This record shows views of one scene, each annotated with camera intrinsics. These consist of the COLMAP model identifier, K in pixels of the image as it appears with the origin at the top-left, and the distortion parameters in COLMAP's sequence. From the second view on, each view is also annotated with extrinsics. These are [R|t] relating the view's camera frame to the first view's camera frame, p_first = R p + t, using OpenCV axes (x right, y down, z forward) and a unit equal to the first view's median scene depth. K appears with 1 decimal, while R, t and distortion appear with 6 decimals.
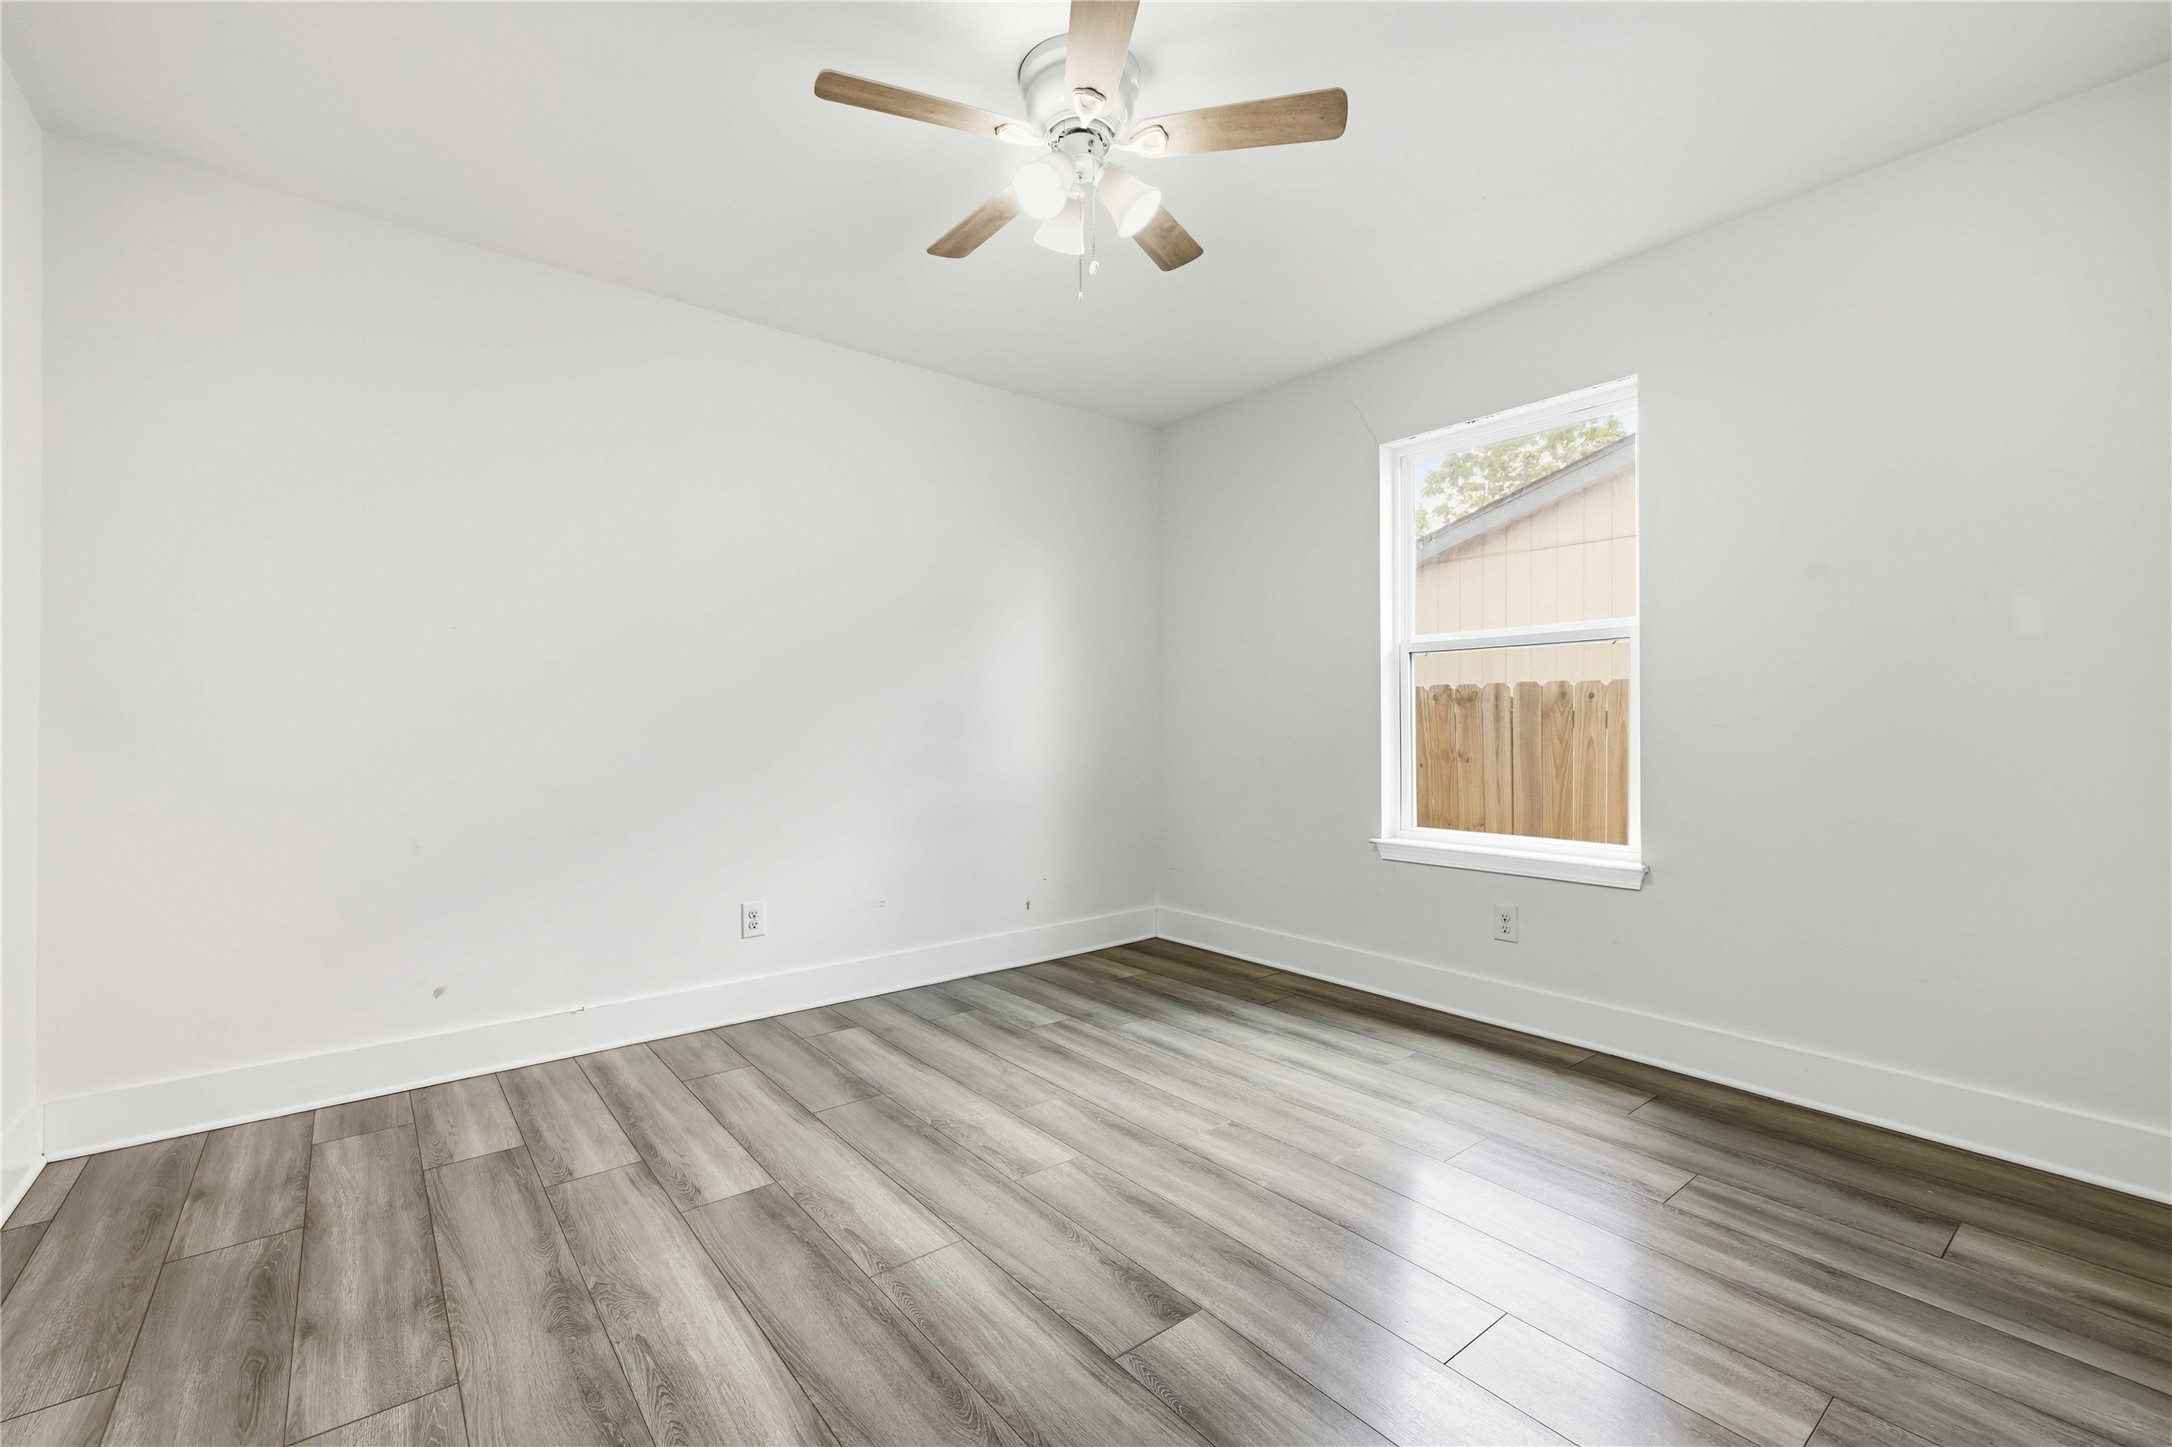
lens RADIAL K [[914.7, 0, 1070.2], [0, 914.7, 702.1], [0, 0, 1]] dist [-0.002163, 0.001192]
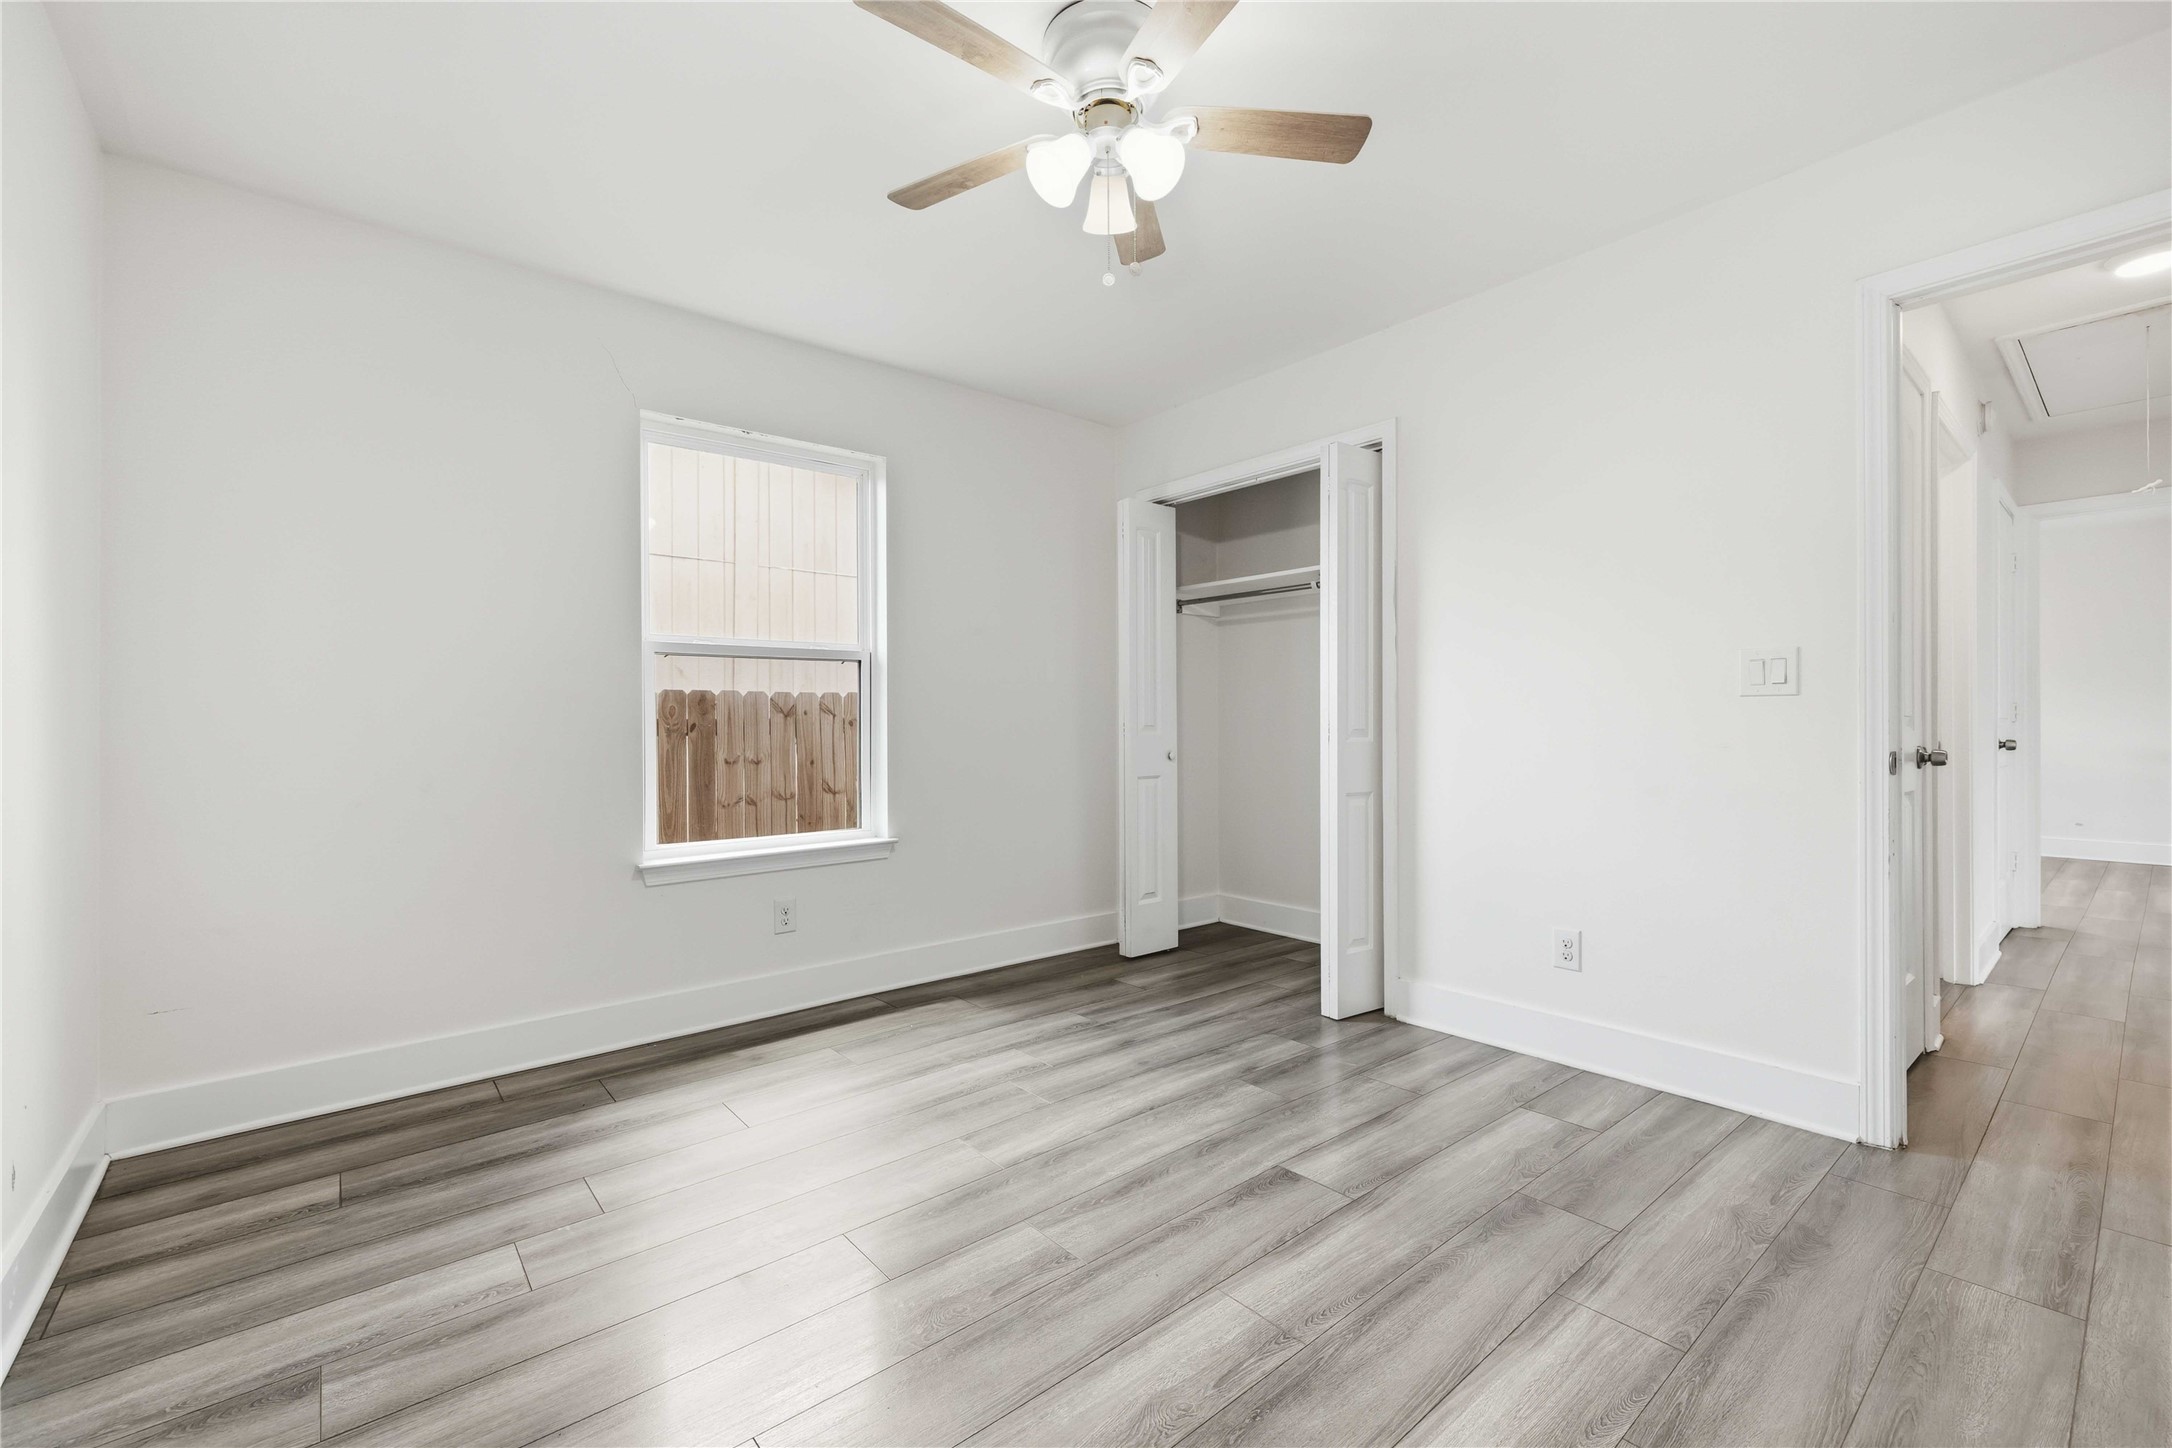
lens RADIAL K [[914.7, 0, 1081.9], [0, 914.7, 723.4], [0, 0, 1]] dist [-0.002163, 0.001192]
pose [[-0.028136, 0.001295, 0.999603, -0.569627], [-0.012399, 0.999922, -0.001645, 0.012195], [-0.999527, -0.012440, -0.028118, 0.642539]]
